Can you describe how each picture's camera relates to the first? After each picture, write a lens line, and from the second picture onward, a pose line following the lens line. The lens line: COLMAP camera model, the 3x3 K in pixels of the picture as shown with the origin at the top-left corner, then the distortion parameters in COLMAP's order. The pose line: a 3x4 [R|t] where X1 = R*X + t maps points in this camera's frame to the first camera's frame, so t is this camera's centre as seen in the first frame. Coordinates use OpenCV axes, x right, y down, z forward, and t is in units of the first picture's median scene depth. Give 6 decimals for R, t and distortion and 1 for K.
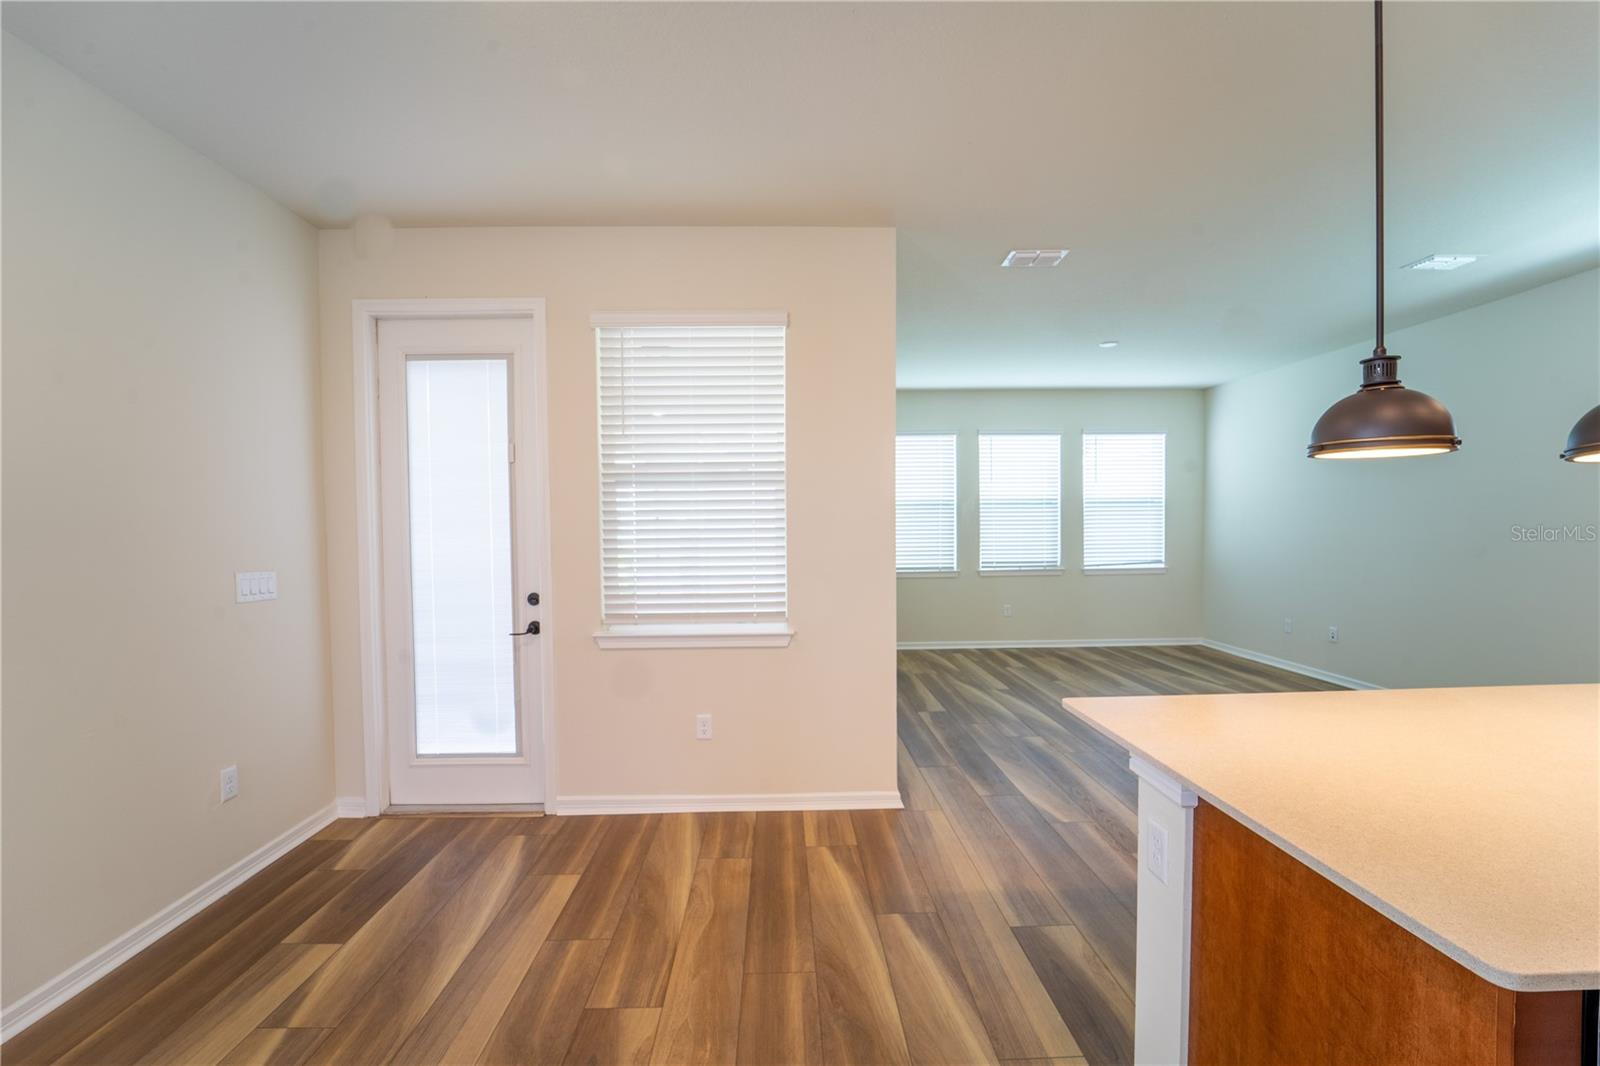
lens RADIAL K [[656.7, 0, 786.8], [0, 656.7, 538.1], [0, 0, 1]] dist [-0.021545, -0.000037]
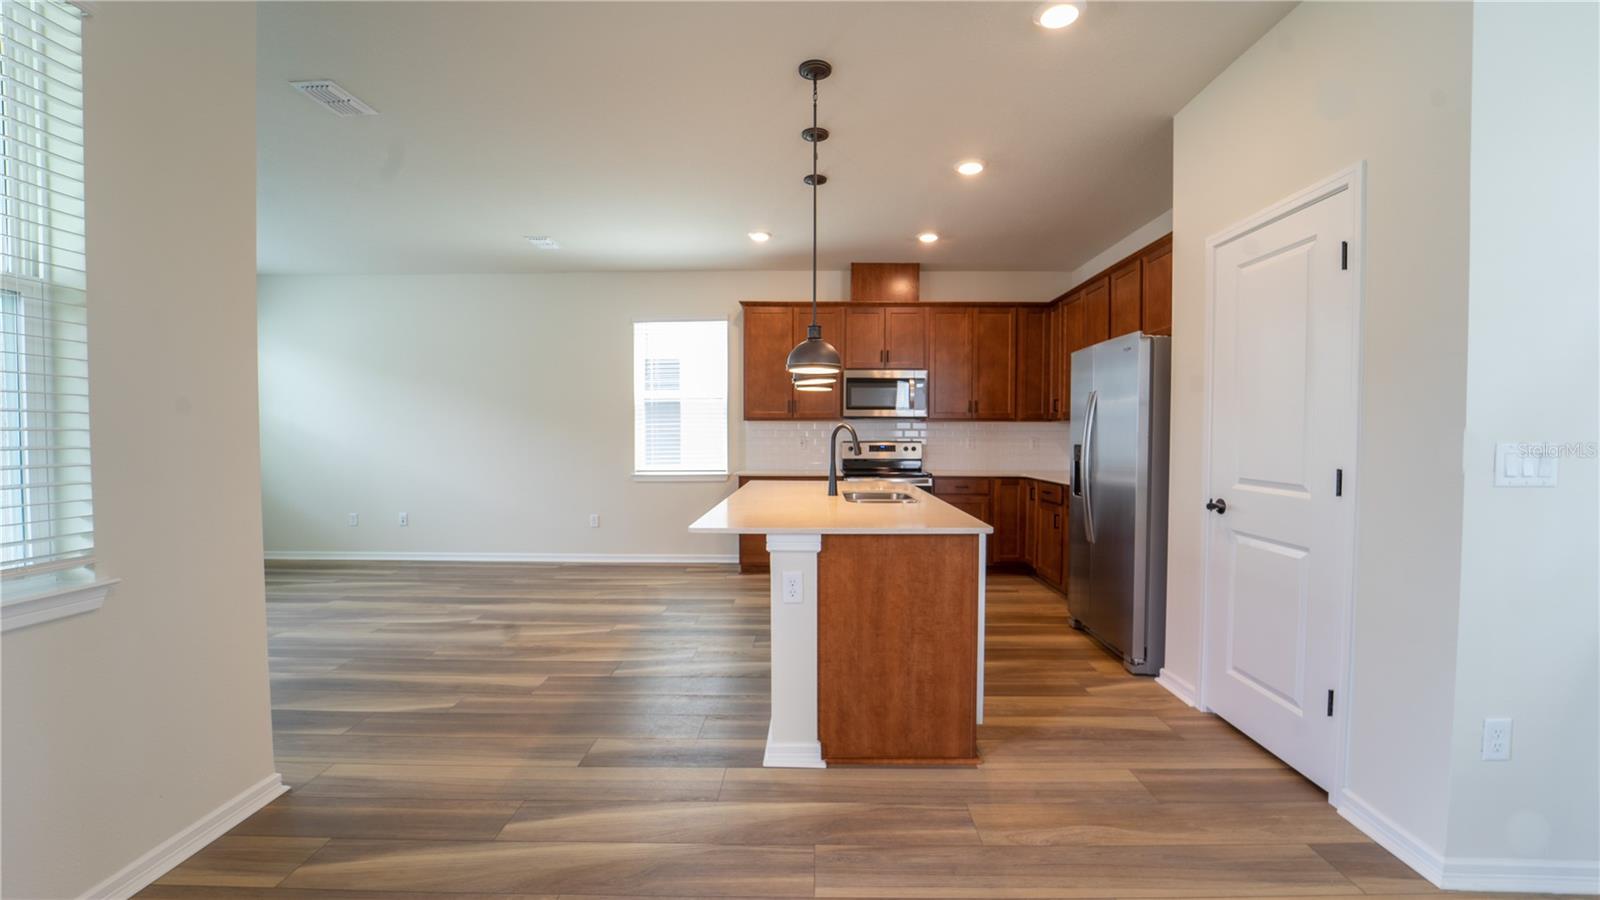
lens RADIAL K [[647.7, 0, 804.4], [0, 647.7, 456.9], [0, 0, 1]] dist [-0.020516, -0.000811]
pose [[0.031181, -0.026971, 0.999150, -0.239236], [0.022651, 0.999398, 0.026271, 0.018752], [-0.999257, 0.021812, 0.031773, 0.190874]]
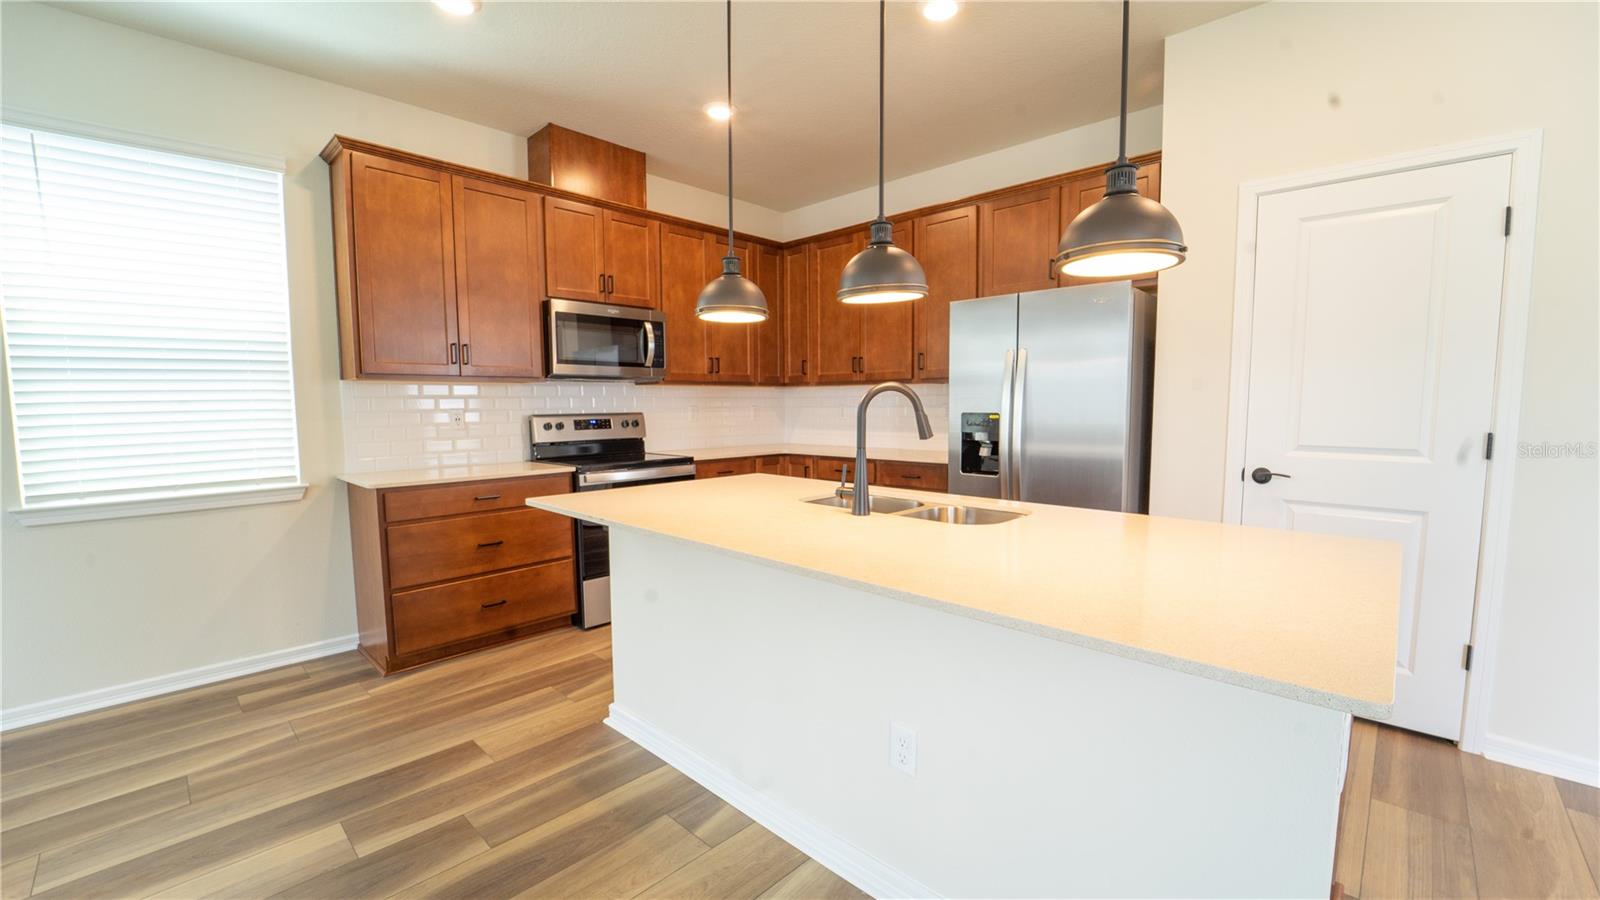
lens RADIAL K [[647.7, 0, 805.3], [0, 647.7, 458.3], [0, 0, 1]] dist [-0.020516, -0.000811]
pose [[-0.717581, -0.048898, 0.694756, 0.111210], [0.028263, 0.994666, 0.099197, 0.010345], [-0.695901, 0.090818, -0.712372, 0.408422]]
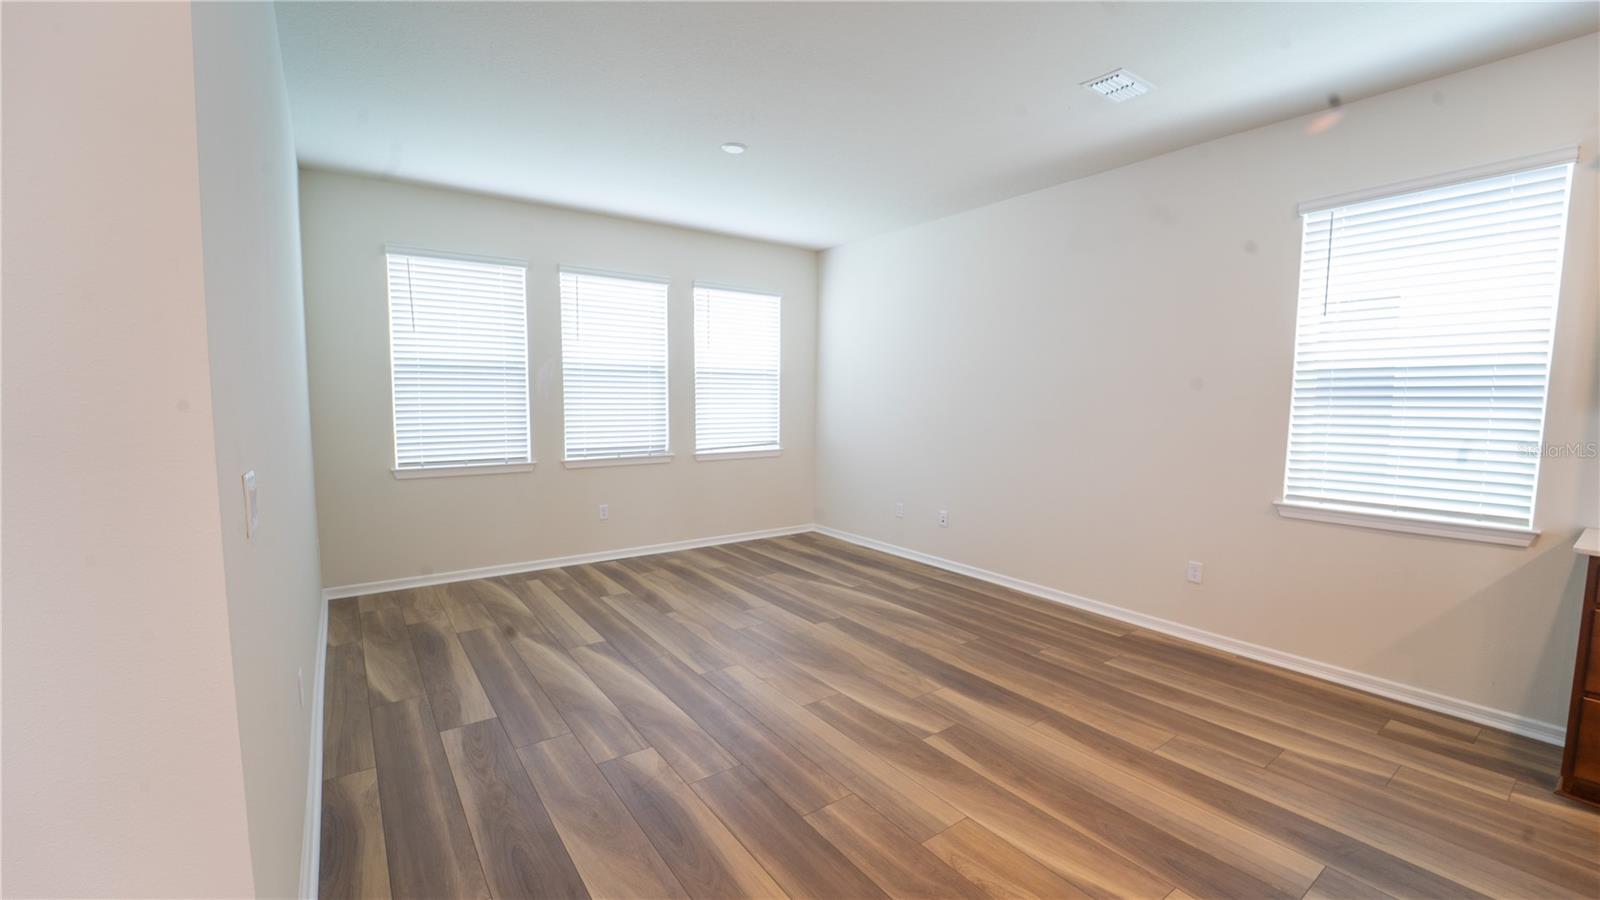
lens RADIAL K [[647.7, 0, 807.6], [0, 647.7, 456.7], [0, 0, 1]] dist [-0.020516, -0.000811]
pose [[0.813939, -0.037209, 0.579758, 0.105914], [-0.003212, 0.997643, 0.068538, -0.005712], [-0.580942, -0.057648, 0.811901, 0.280313]]
